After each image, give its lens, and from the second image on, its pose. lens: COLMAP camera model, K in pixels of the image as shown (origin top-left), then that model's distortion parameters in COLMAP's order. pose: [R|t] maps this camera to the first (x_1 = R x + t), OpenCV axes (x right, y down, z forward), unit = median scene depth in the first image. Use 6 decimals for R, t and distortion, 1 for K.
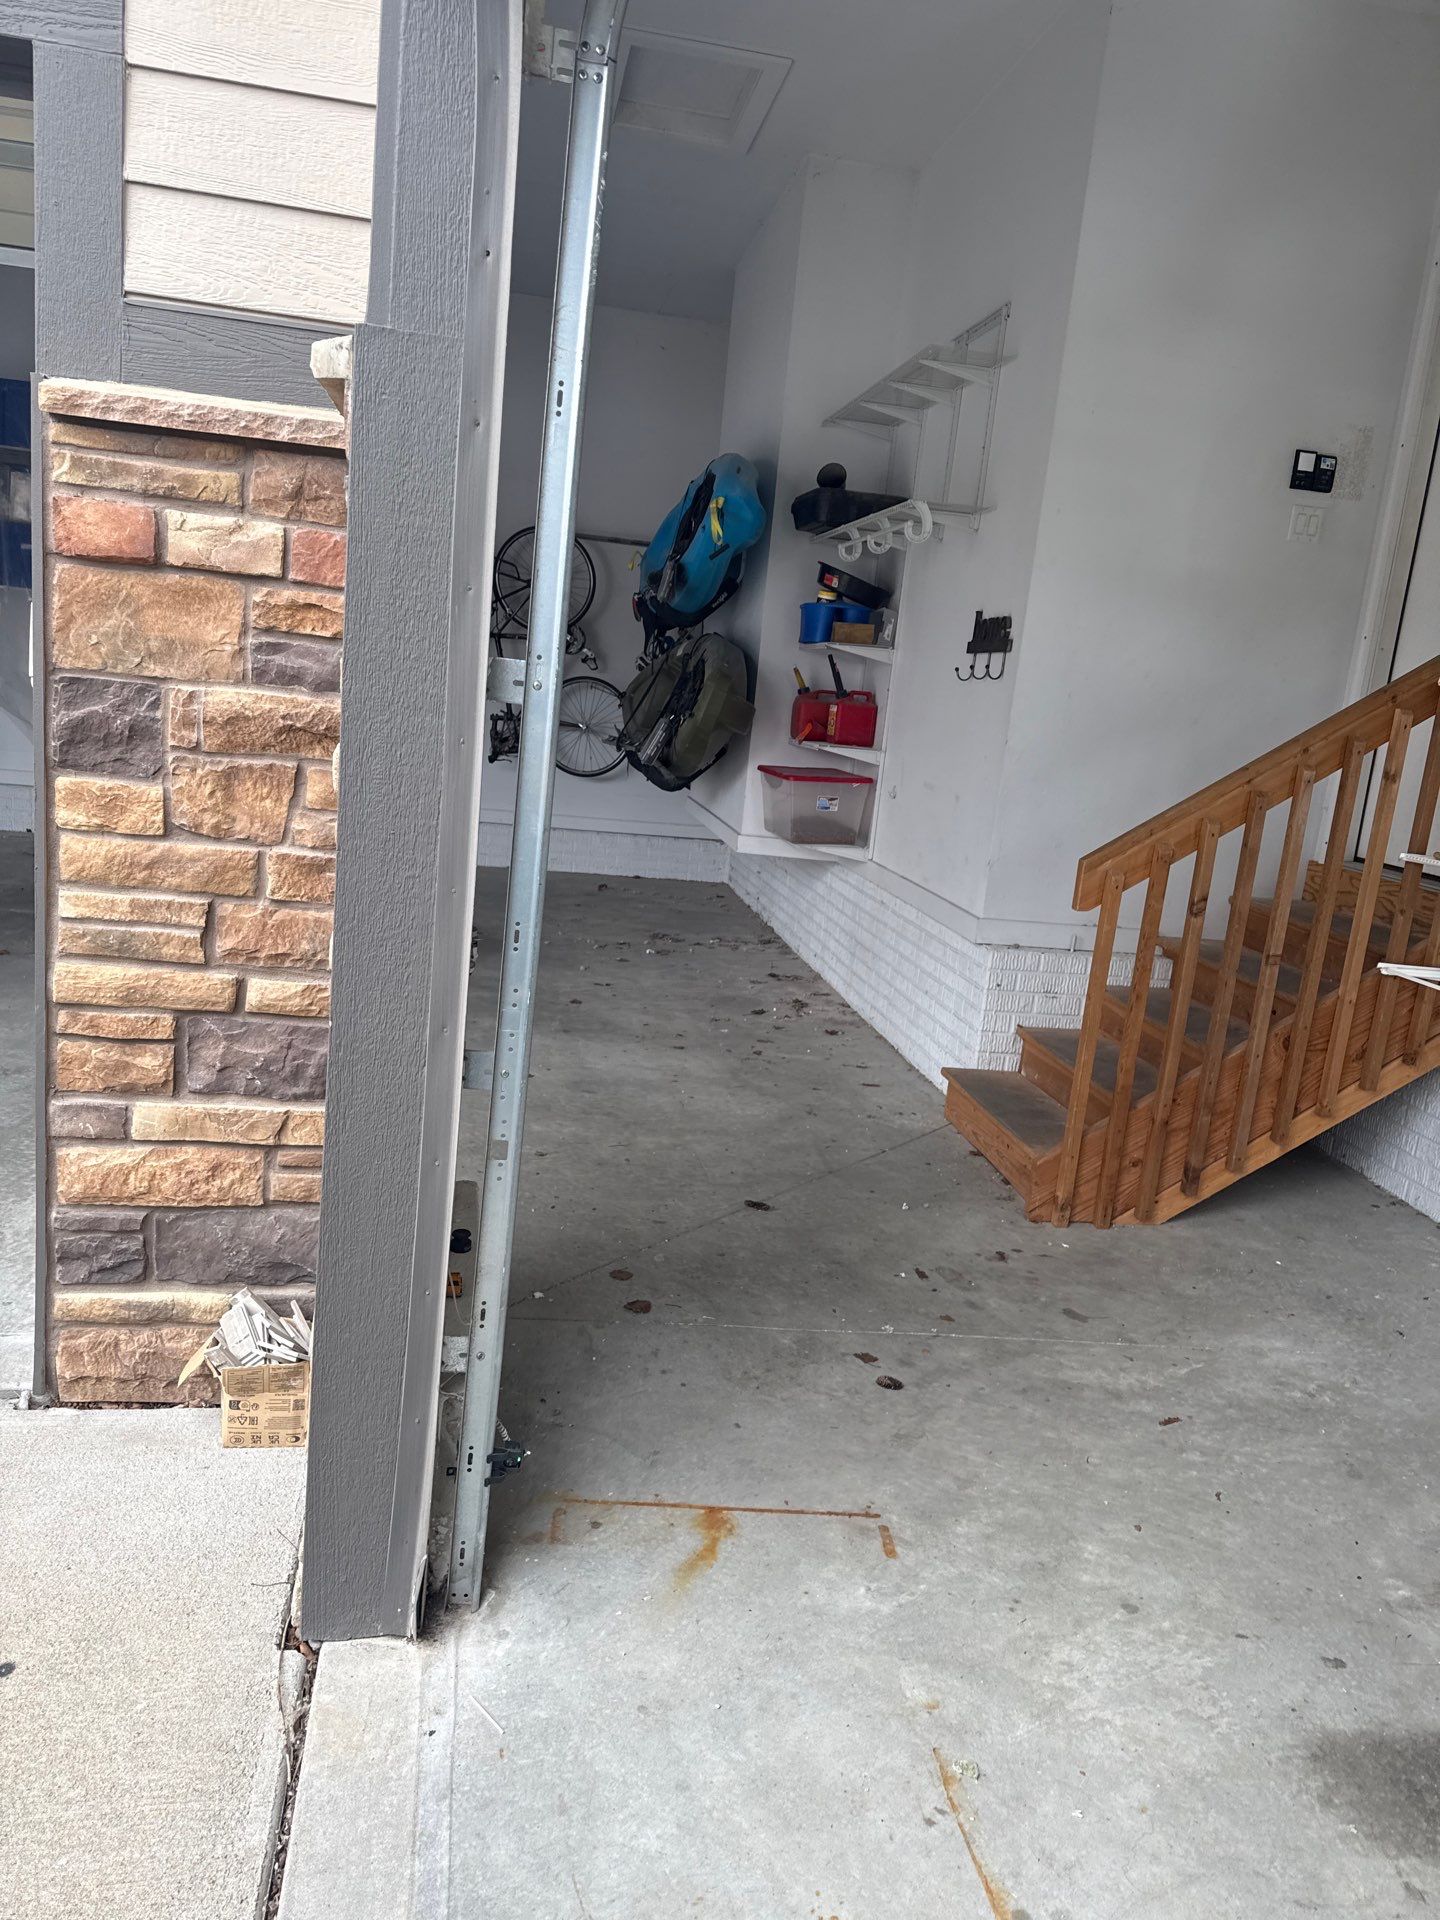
lens RADIAL K [[1343.7, 0, 725.0], [0, 1343.7, 965.7], [0, 0, 1]] dist [0.065496, -0.081458]
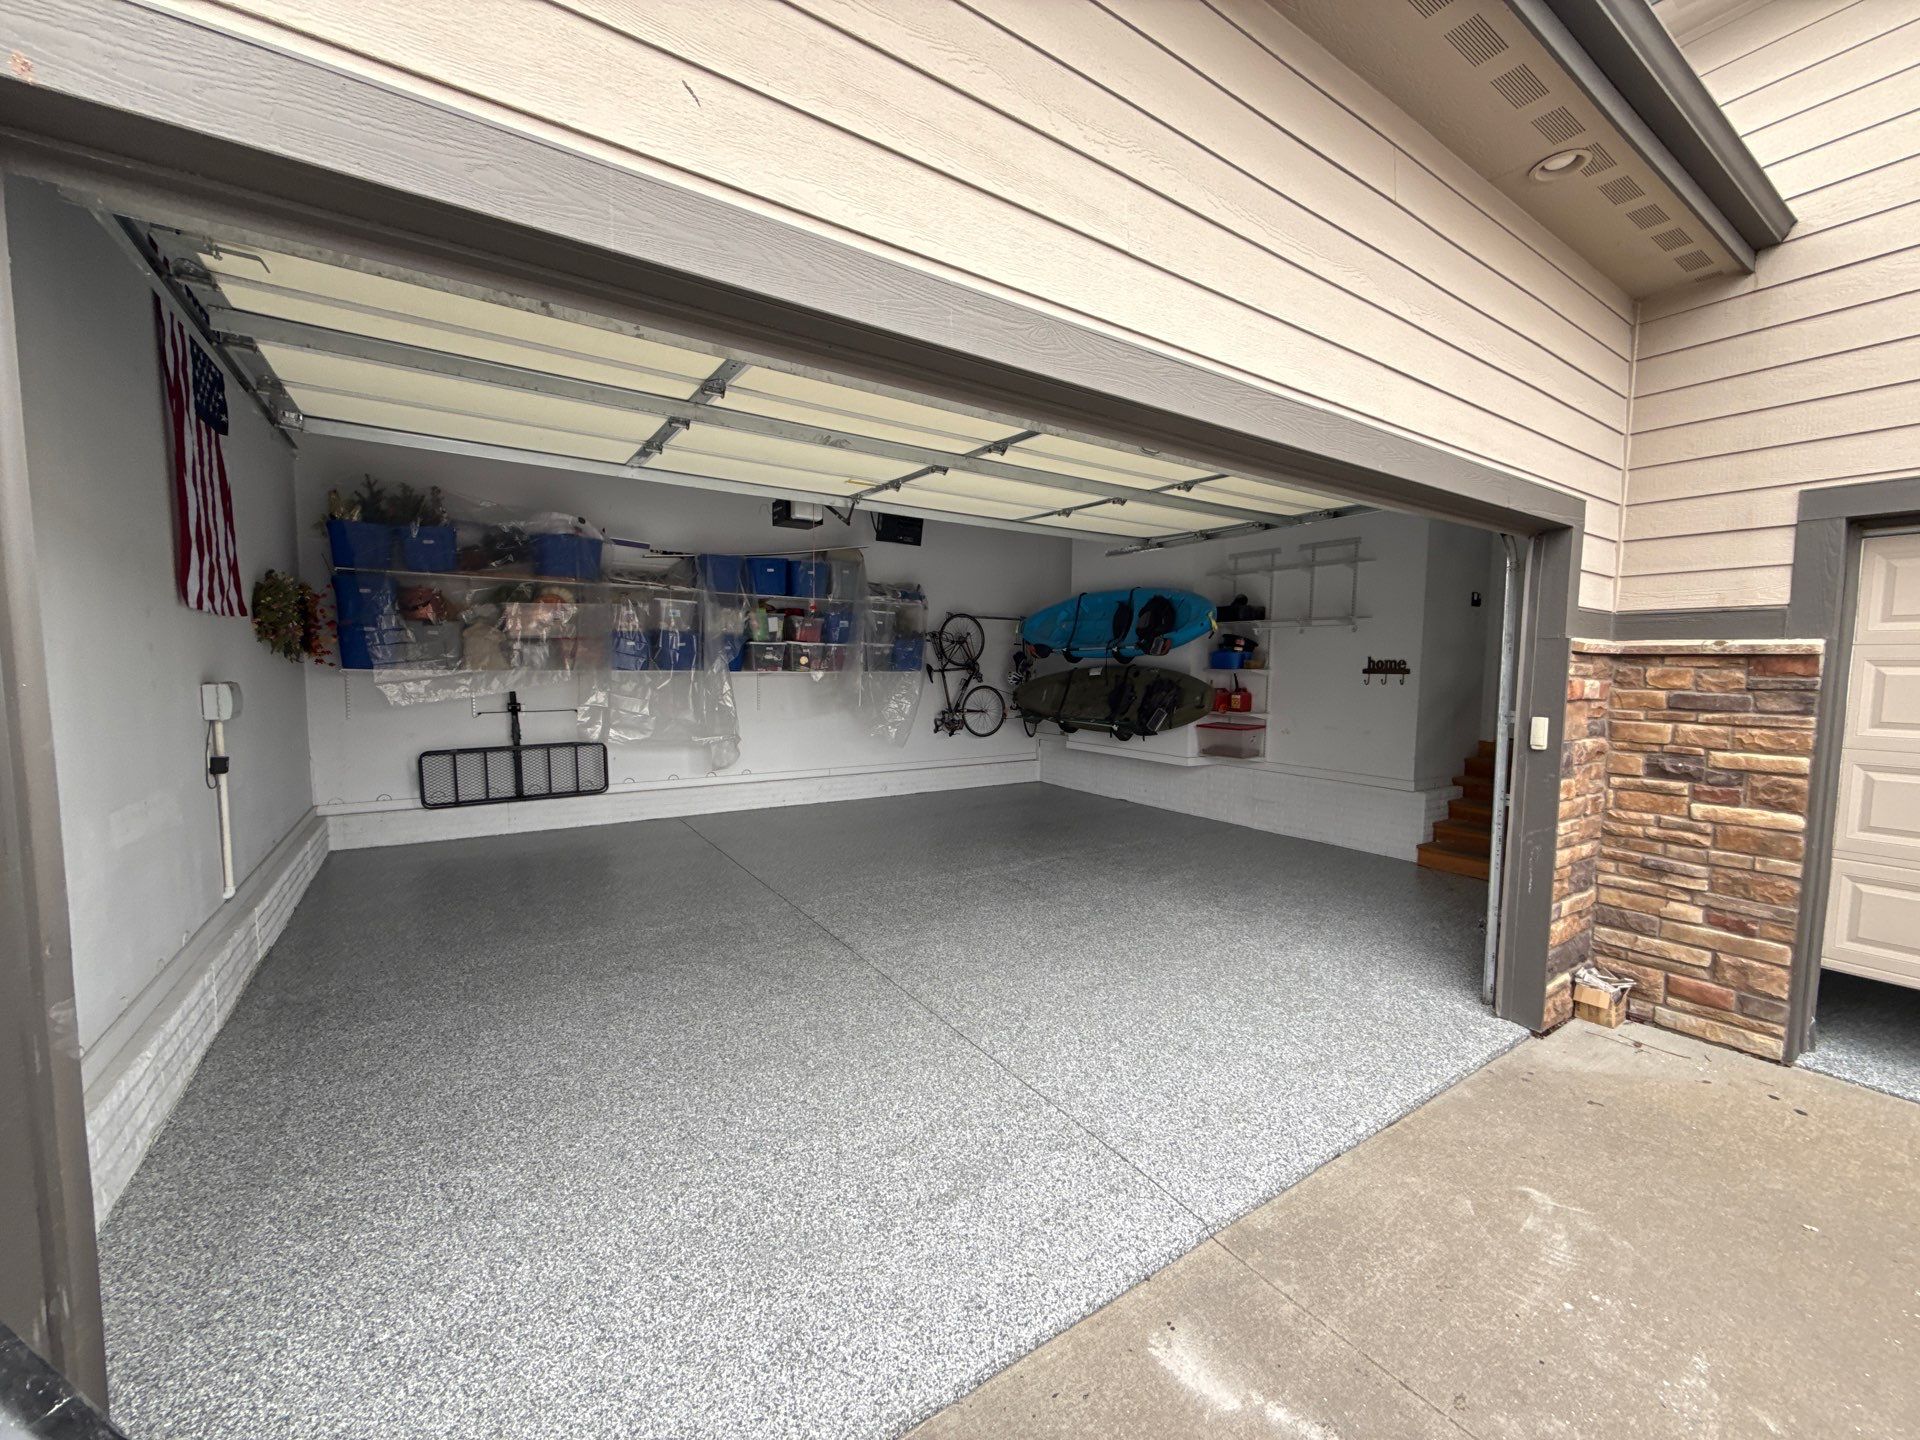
lens RADIAL K [[755.1, 0, 963.6], [0, 755.1, 726.5], [0, 0, 1]] dist [0.000332, -0.000180]
pose [[0.907752, -0.121071, 0.401656, -1.435364], [0.160964, 0.984686, -0.066970, -0.224174], [-0.387397, 0.125444, 0.913339, 0.062533]]
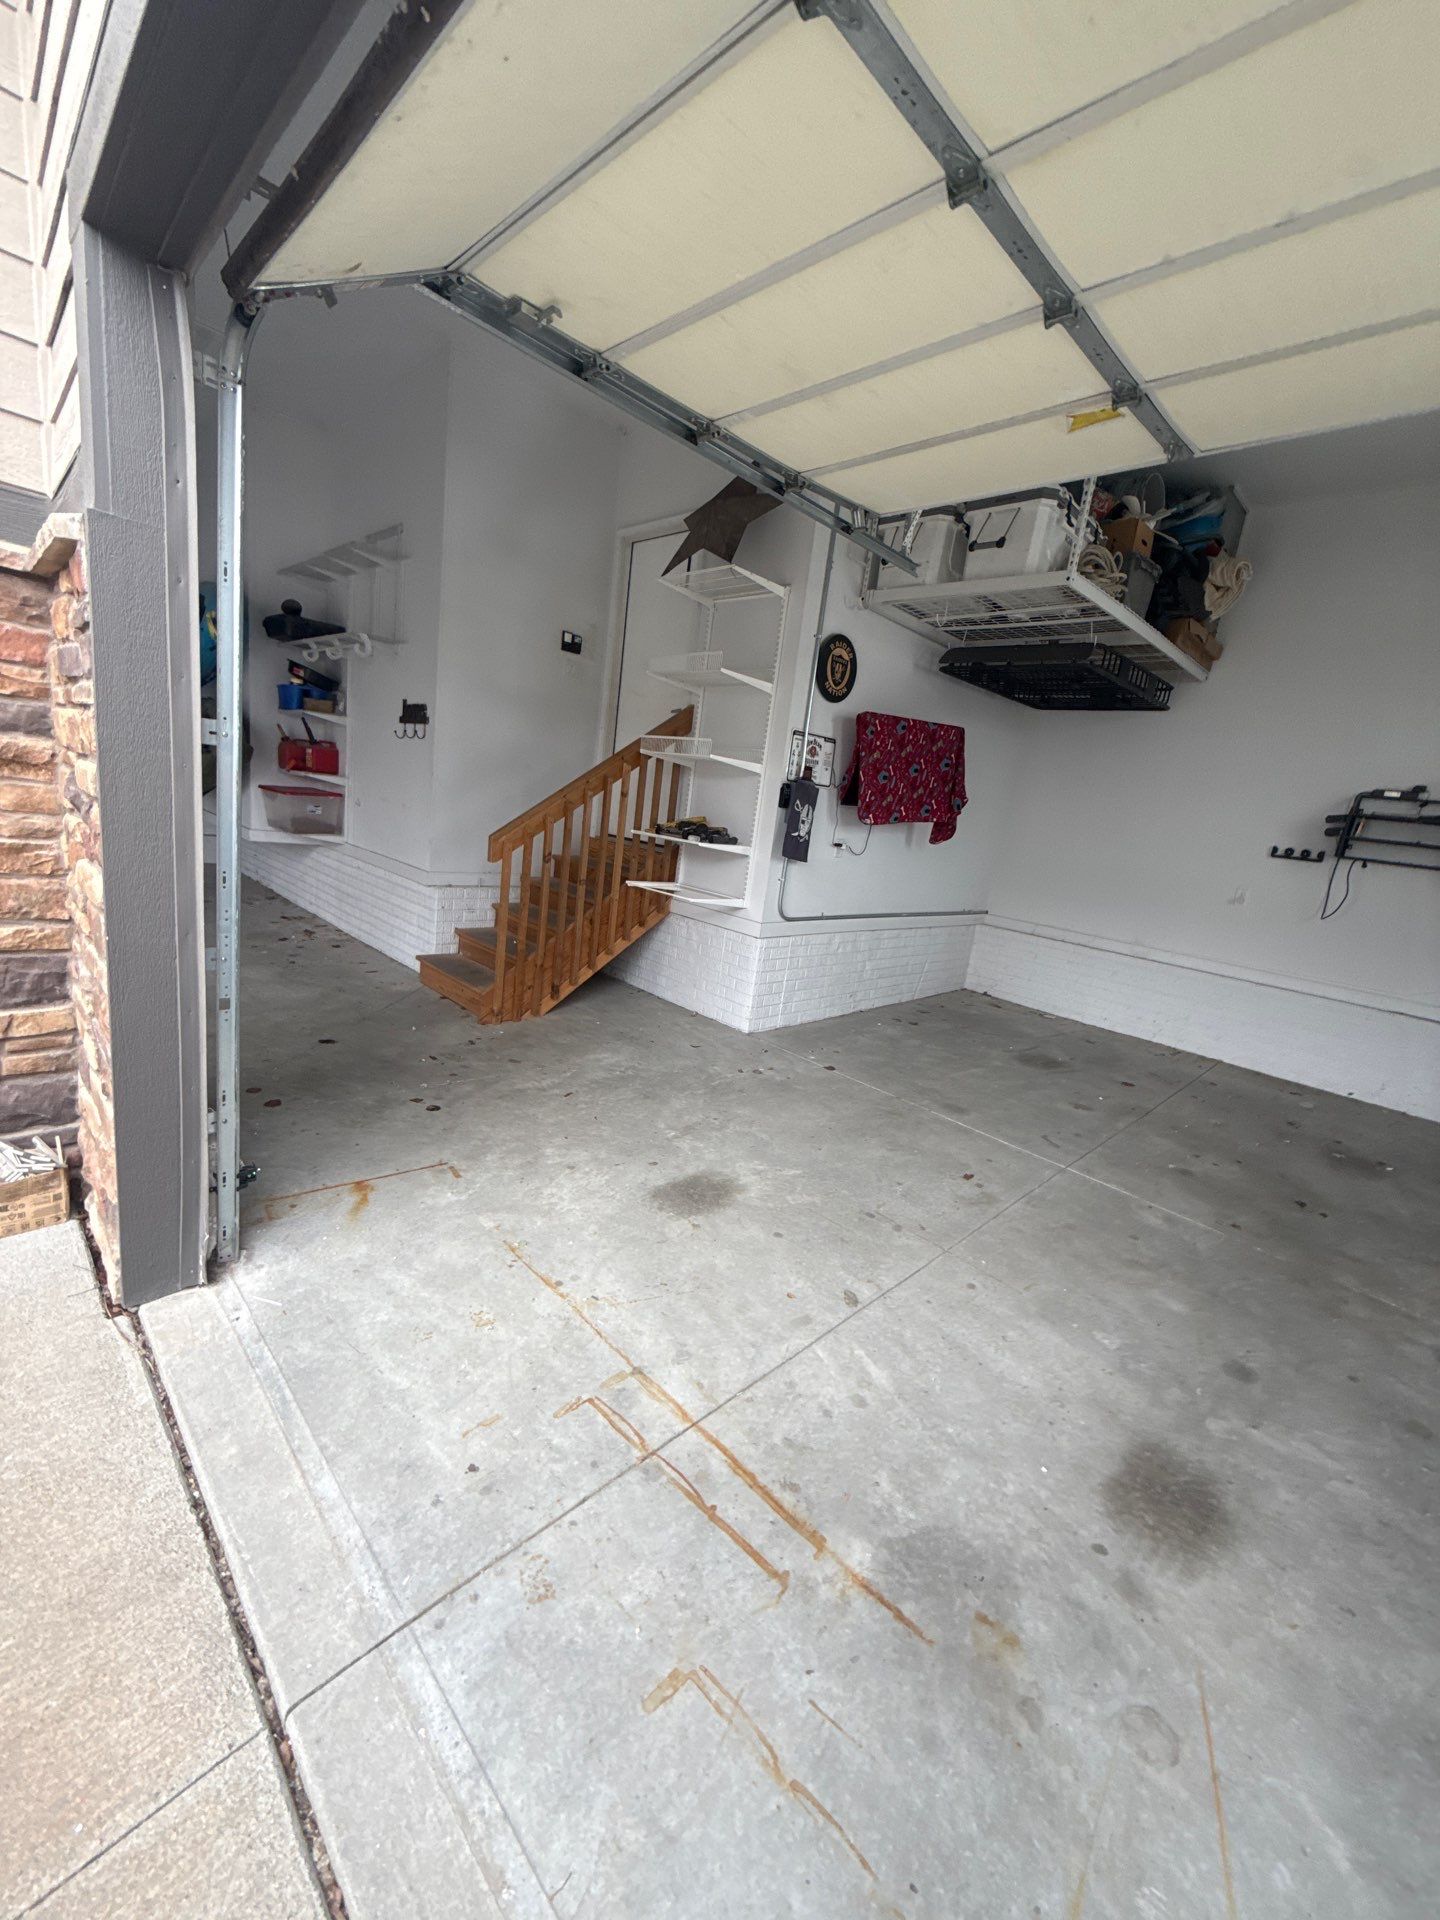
lens RADIAL K [[755.1, 0, 719.2], [0, 755.1, 962.7], [0, 0, 1]] dist [0.000332, -0.000180]
pose [[0.819076, -0.120545, 0.560878, -0.098397], [0.076633, 0.991903, 0.101272, 0.017721], [-0.568544, -0.039967, 0.821681, -0.092494]]
